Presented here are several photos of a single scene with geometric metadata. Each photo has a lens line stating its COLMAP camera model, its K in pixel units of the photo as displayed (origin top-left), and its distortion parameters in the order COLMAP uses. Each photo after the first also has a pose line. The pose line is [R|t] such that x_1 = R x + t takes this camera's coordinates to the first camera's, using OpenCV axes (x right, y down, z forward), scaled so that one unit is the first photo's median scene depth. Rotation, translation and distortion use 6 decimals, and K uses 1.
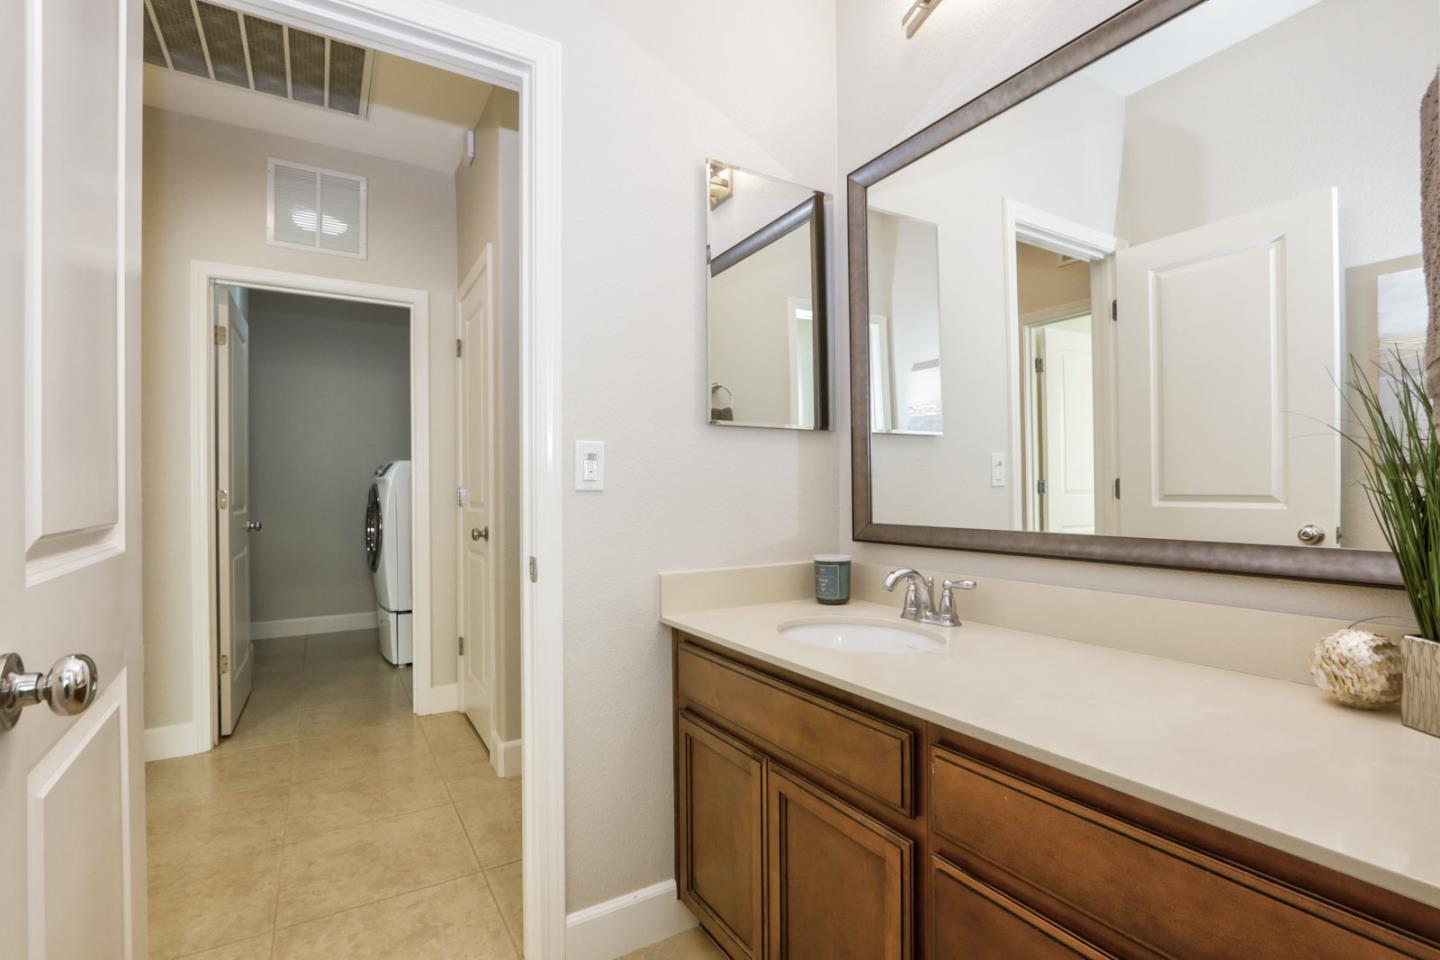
lens RADIAL K [[659.6, 0, 721.4], [0, 659.6, 495.5], [0, 0, 1]] dist [-0.041948, -0.000183]
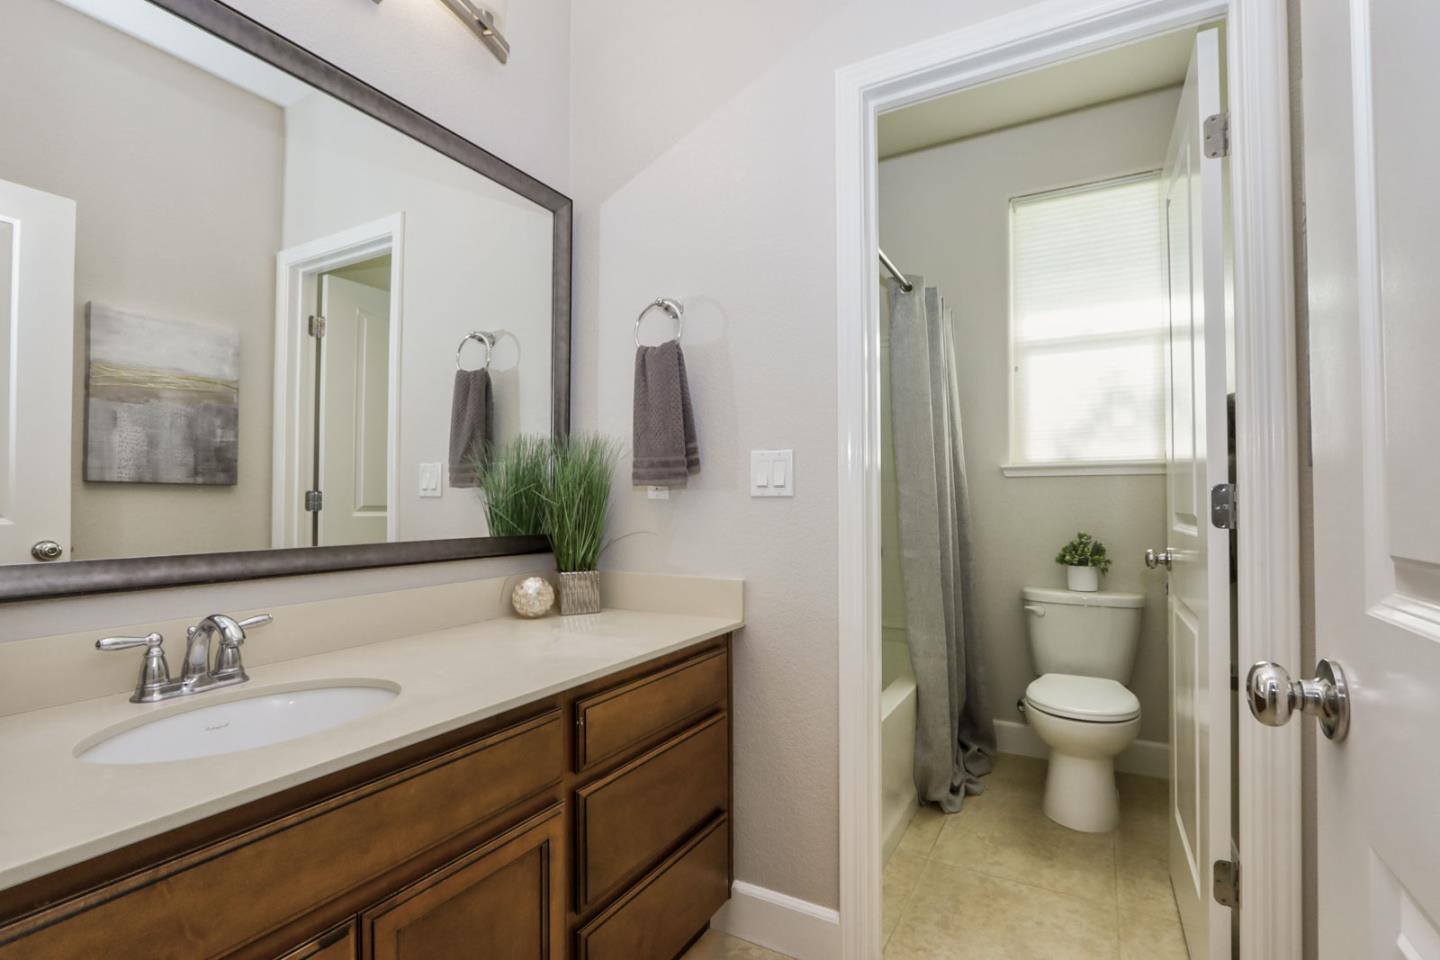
lens RADIAL K [[659.6, 0, 721.4], [0, 659.6, 495.5], [0, 0, 1]] dist [-0.041948, -0.000183]
pose [[-0.497474, 0.014090, 0.867364, -0.654929], [0.007019, 0.999901, -0.012217, -0.003130], [-0.867450, 0.000011, -0.497524, 0.989214]]
